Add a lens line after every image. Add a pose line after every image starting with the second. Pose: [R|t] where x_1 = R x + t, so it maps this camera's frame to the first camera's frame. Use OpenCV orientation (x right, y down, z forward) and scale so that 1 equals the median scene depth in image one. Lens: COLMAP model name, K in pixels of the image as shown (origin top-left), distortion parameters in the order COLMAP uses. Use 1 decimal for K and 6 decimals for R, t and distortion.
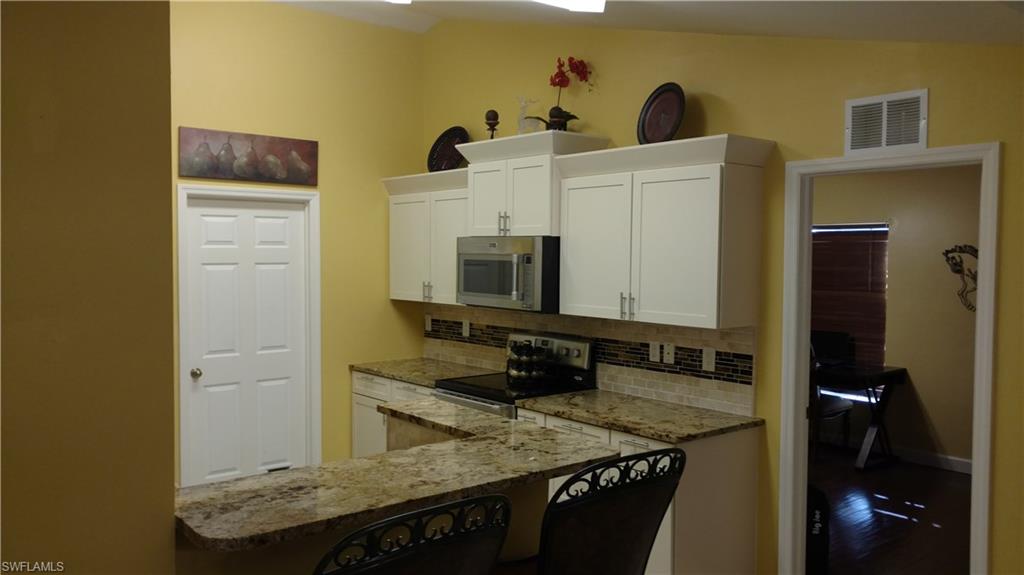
lens RADIAL K [[826.5, 0, 494.6], [0, 826.5, 287.2], [0, 0, 1]] dist [0.100886, -0.154006]
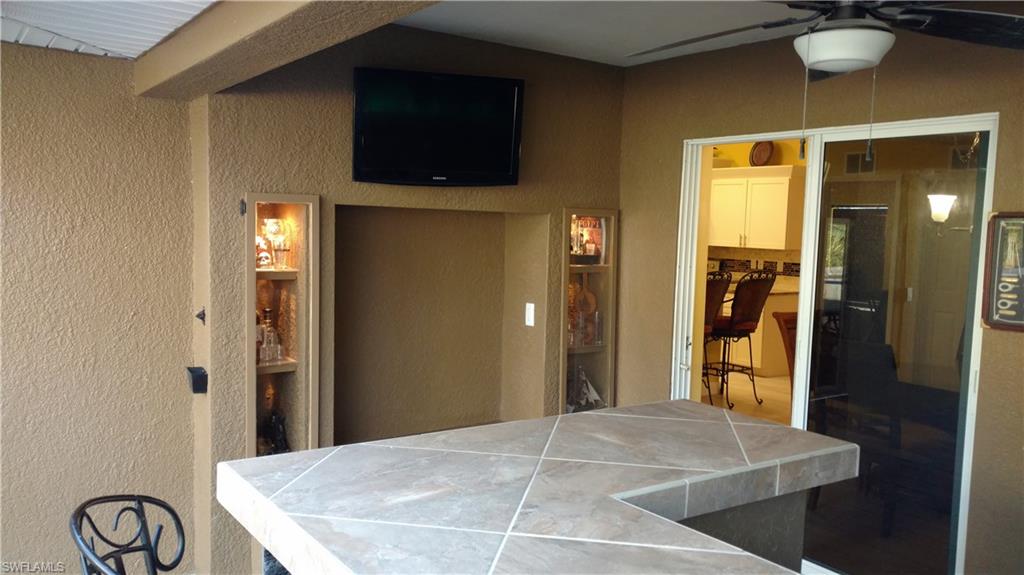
lens RADIAL K [[807.4, 0, 512.0], [0, 807.4, 287.5], [0, 0, 1]] dist [0.058639, -0.126878]
pose [[0.998381, 0.025469, -0.050859, -0.262945], [-0.023747, 0.999133, 0.034181, 0.068999], [0.051686, -0.032918, 0.998121, -0.912058]]
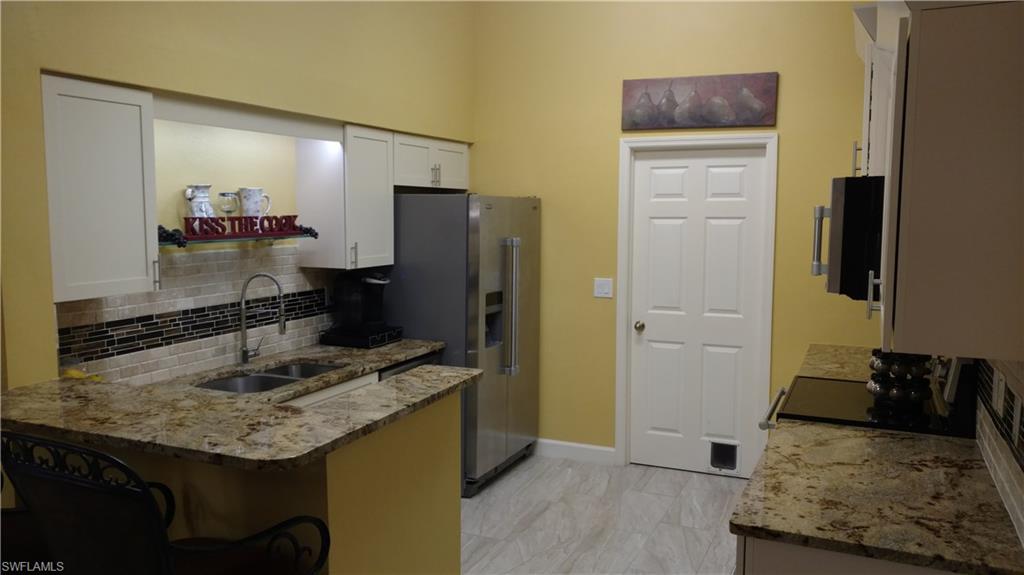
lens RADIAL K [[807.4, 0, 512.0], [0, 807.4, 287.5], [0, 0, 1]] dist [0.058639, -0.126878]
pose [[0.470201, 0.084677, -0.878488, 0.415046], [-0.041894, 0.996406, 0.073620, -0.008948], [0.881565, 0.002187, 0.472058, 0.396414]]
